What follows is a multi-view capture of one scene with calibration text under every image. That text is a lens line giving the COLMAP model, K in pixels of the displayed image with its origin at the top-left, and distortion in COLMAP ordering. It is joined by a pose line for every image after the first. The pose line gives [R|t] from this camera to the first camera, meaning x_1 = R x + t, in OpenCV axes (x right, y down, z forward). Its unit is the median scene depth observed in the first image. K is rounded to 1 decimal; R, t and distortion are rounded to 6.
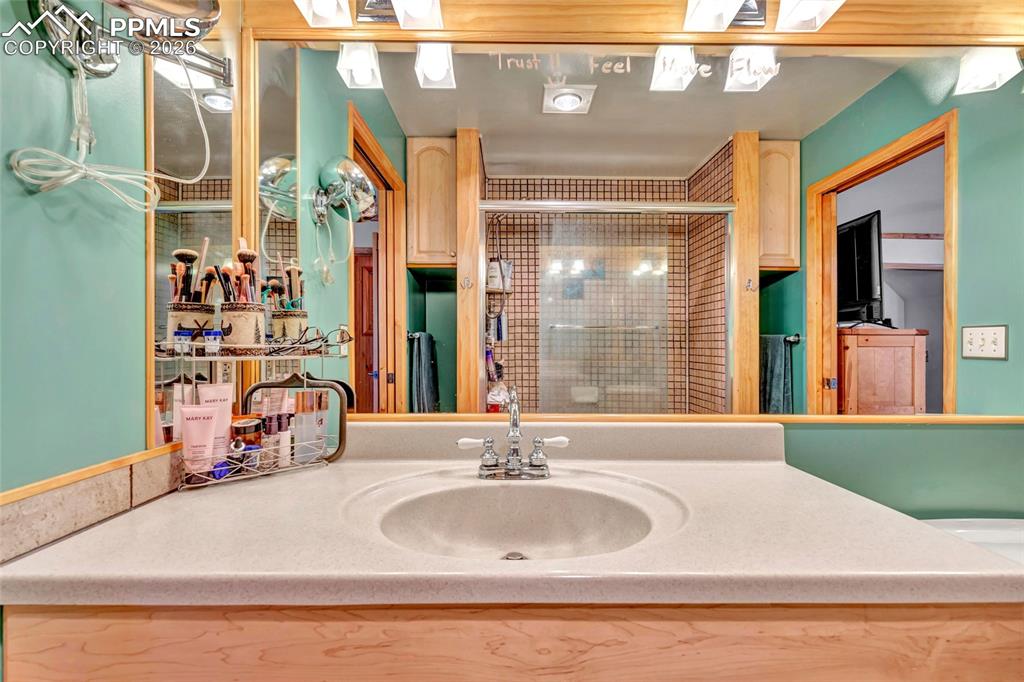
lens RADIAL K [[472.2, 0, 514.8], [0, 472.2, 344.4], [0, 0, 1]] dist [0.004606, 0.000203]
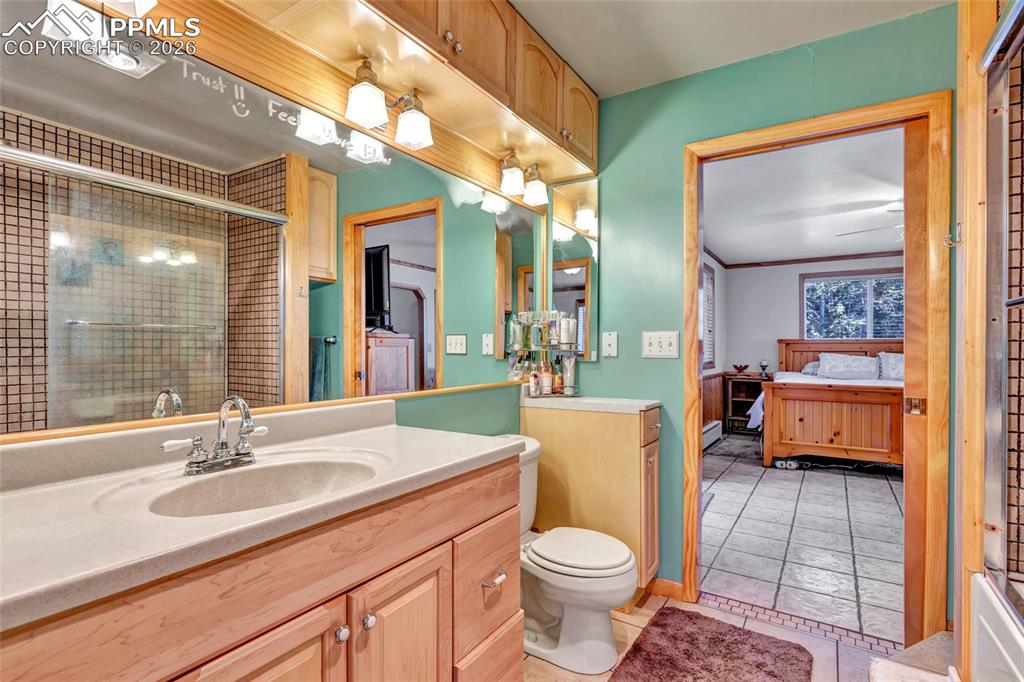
lens RADIAL K [[493.8, 0, 517.4], [0, 493.8, 346.4], [0, 0, 1]] dist [0.000400, 0.000342]
pose [[0.544593, -0.003718, 0.838692, -0.207121], [-0.002017, 0.999981, 0.005743, -0.003936], [-0.838698, -0.004819, 0.544575, -0.071333]]
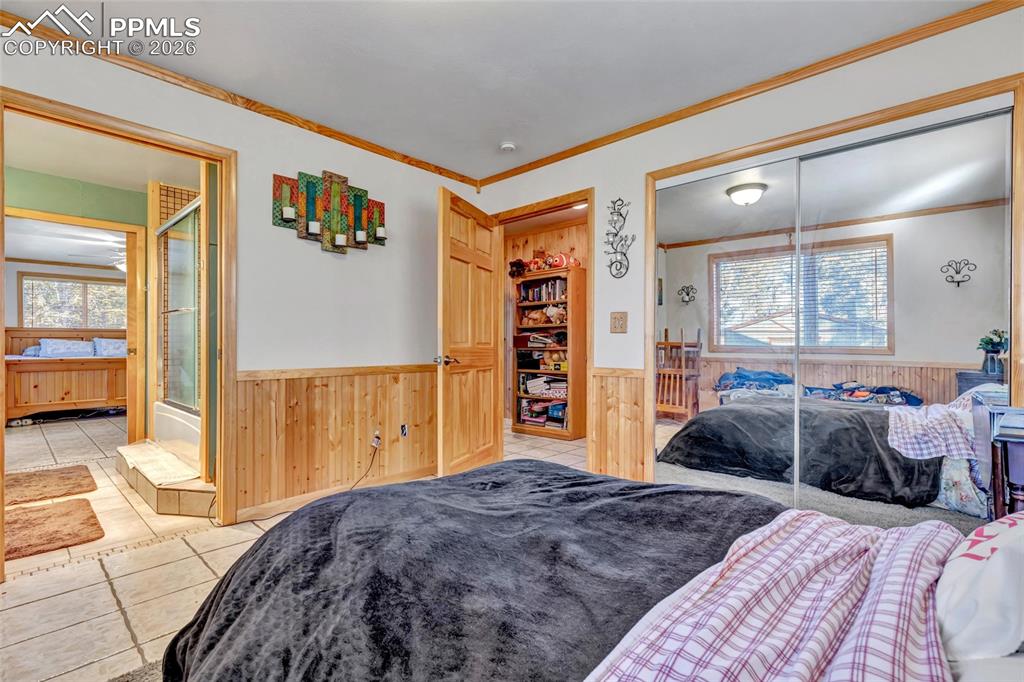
lens RADIAL K [[462.6, 0, 514.2], [0, 462.6, 347.0], [0, 0, 1]] dist [0.002048, 0.000337]
pose [[-0.733006, -0.010956, 0.680134, -0.921070], [-0.005568, 0.999933, 0.010107, 0.026003], [-0.680199, 0.003622, -0.733018, 0.041029]]
